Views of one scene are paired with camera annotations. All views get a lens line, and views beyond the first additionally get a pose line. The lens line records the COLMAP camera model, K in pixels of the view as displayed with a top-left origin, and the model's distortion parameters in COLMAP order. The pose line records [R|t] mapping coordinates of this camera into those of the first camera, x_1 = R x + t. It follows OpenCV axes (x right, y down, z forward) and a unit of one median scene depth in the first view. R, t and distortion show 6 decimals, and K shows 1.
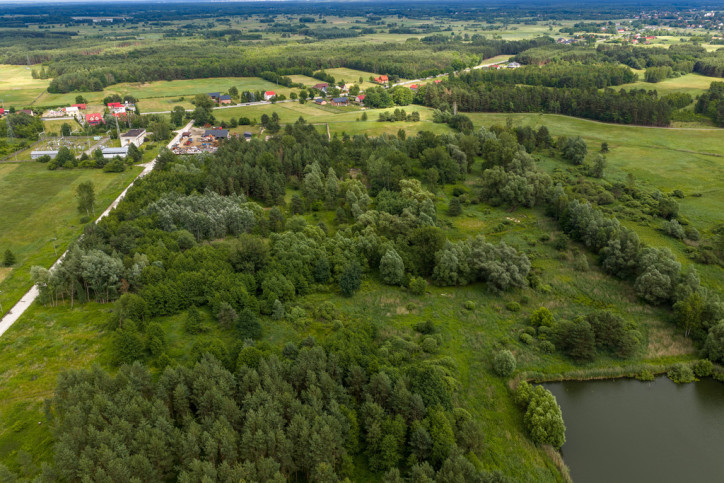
lens RADIAL K [[598.7, 0, 364.9], [0, 598.7, 242.4], [0, 0, 1]] dist [0.008573, -0.011485]
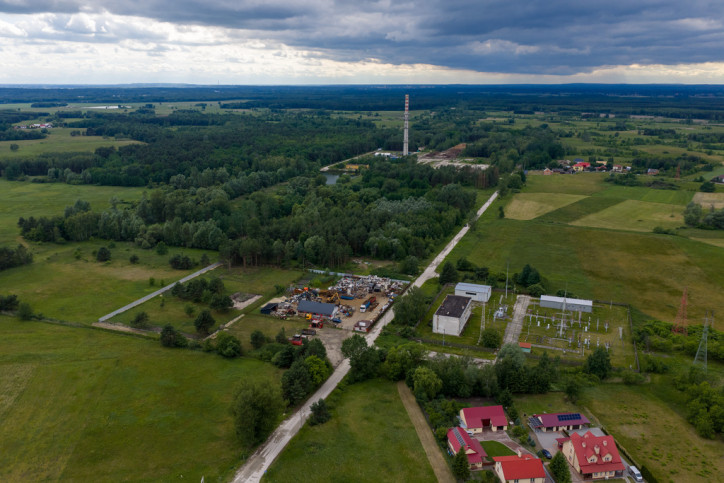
lens RADIAL K [[607.5, 0, 363.8], [0, 607.5, 207.3], [0, 0, 1]] dist [0.006066, -0.003615]
pose [[-0.906249, -0.079835, 0.415138, -0.472960], [0.164440, 0.838097, 0.520147, -0.509003], [-0.389452, 0.539647, -0.746396, 1.232827]]
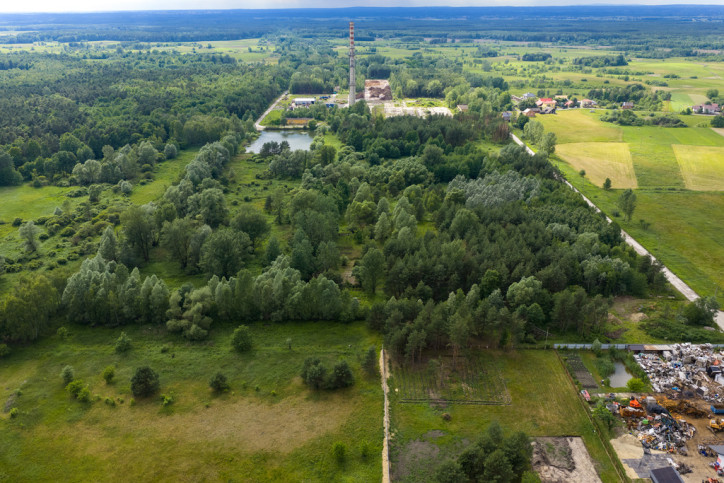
lens RADIAL K [[598.7, 0, 364.9], [0, 598.7, 242.4], [0, 0, 1]] dist [0.008573, -0.011485]
pose [[-0.996230, -0.018050, 0.084848, -0.064791], [0.045664, 0.722500, 0.689861, -0.426498], [-0.073755, 0.691135, -0.718952, 1.032287]]
